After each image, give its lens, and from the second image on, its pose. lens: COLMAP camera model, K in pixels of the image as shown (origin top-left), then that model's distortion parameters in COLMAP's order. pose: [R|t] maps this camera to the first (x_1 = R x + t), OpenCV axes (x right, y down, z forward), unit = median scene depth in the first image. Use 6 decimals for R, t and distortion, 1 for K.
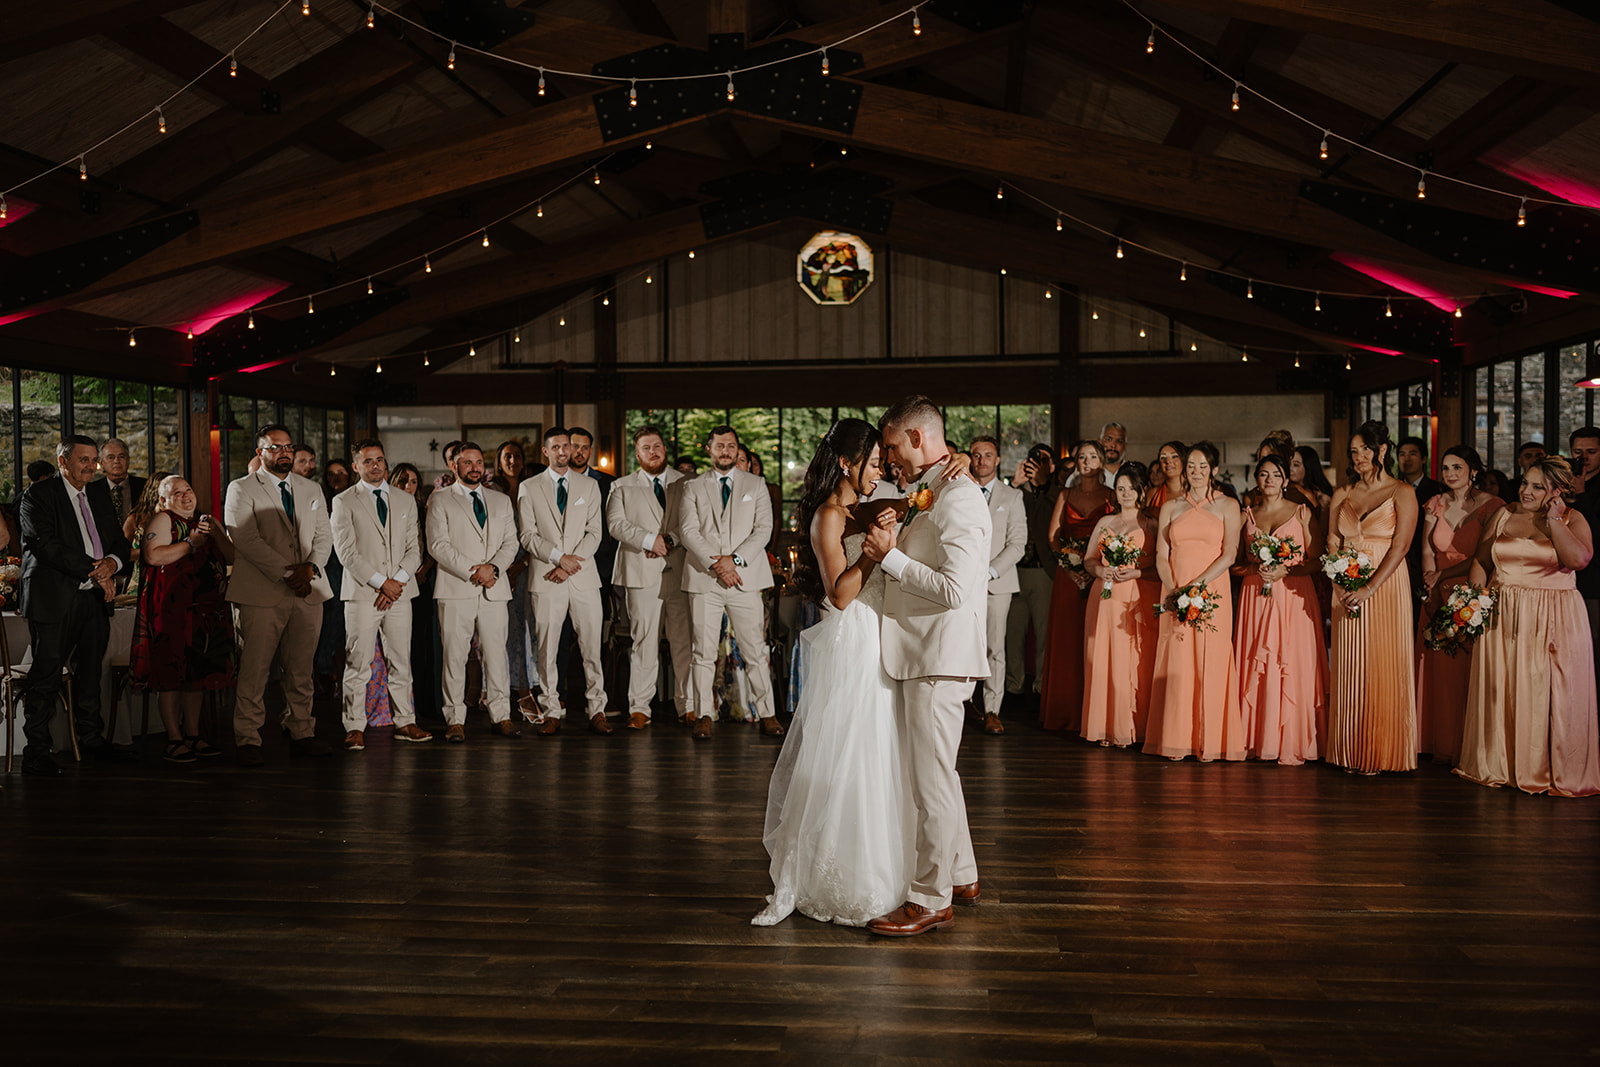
lens RADIAL K [[1589.5, 0, 800.0], [0, 1589.5, 533.5], [0, 0, 1]] dist [-0.001531, 0.006526]
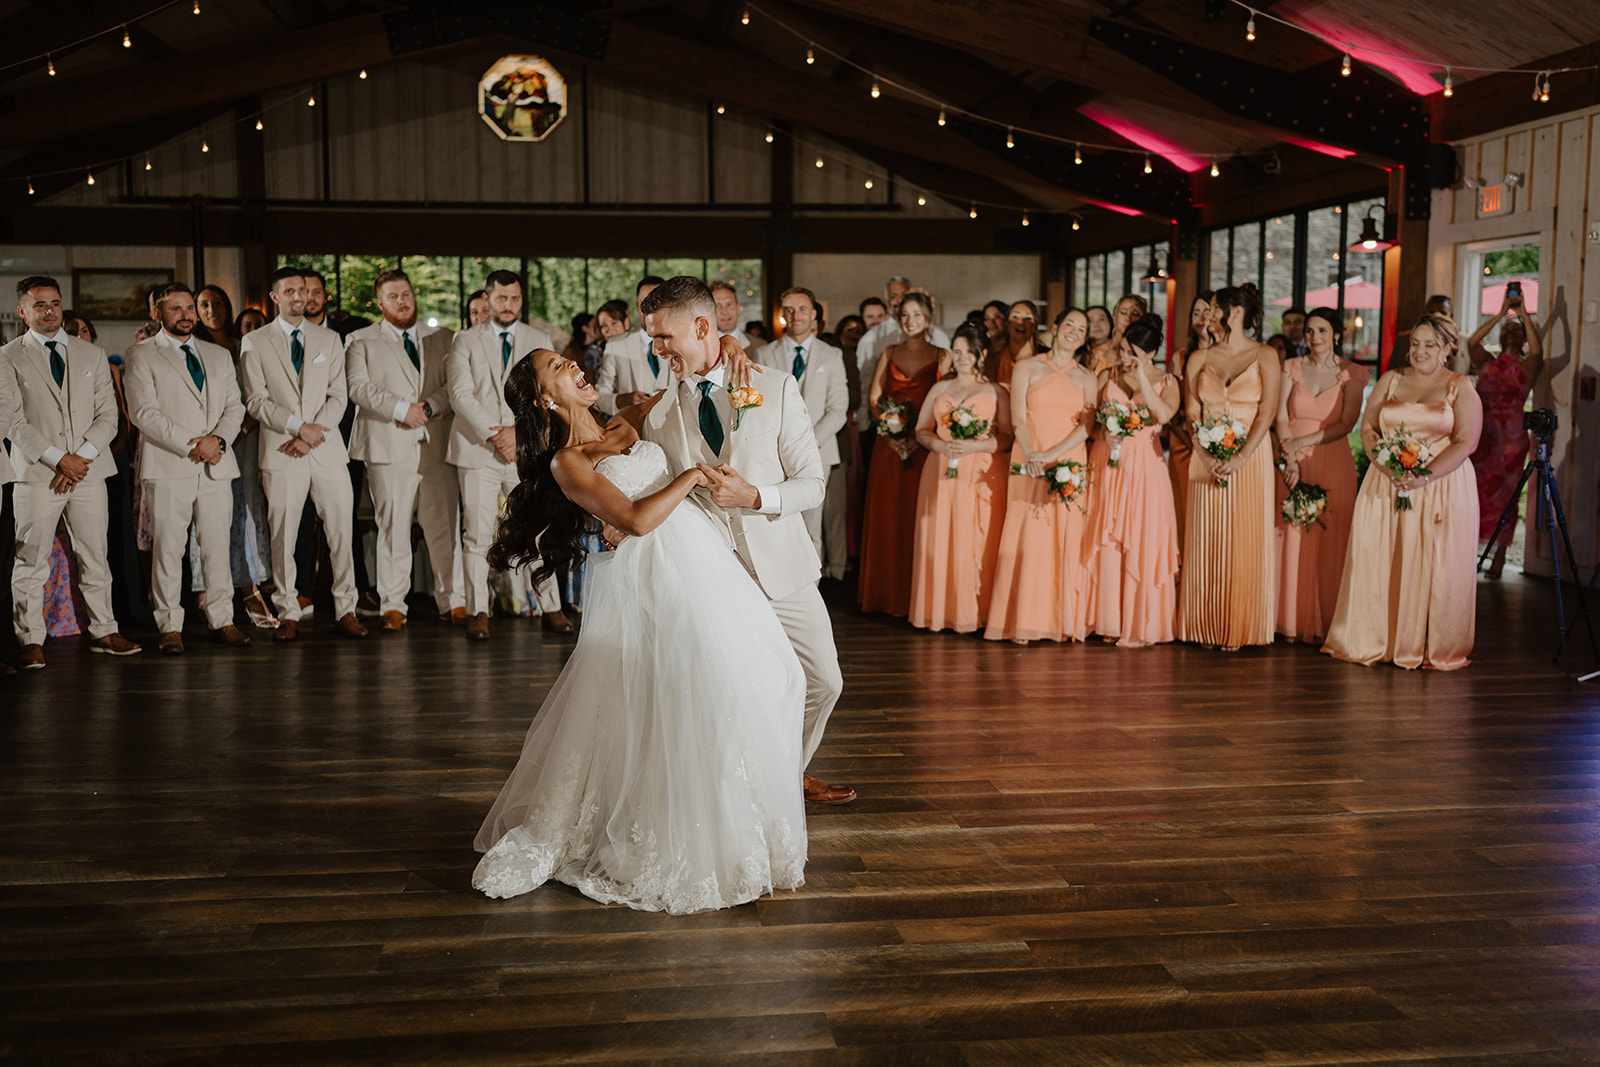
lens RADIAL K [[1639.0, 0, 800.0], [0, 1639.0, 533.5], [0, 0, 1]] dist [-0.002138, 0.014268]
pose [[0.968812, -0.018167, 0.247131, -0.107756], [-0.001843, 0.996753, 0.080500, 0.001402], [-0.247791, -0.078445, 0.965632, 0.109591]]
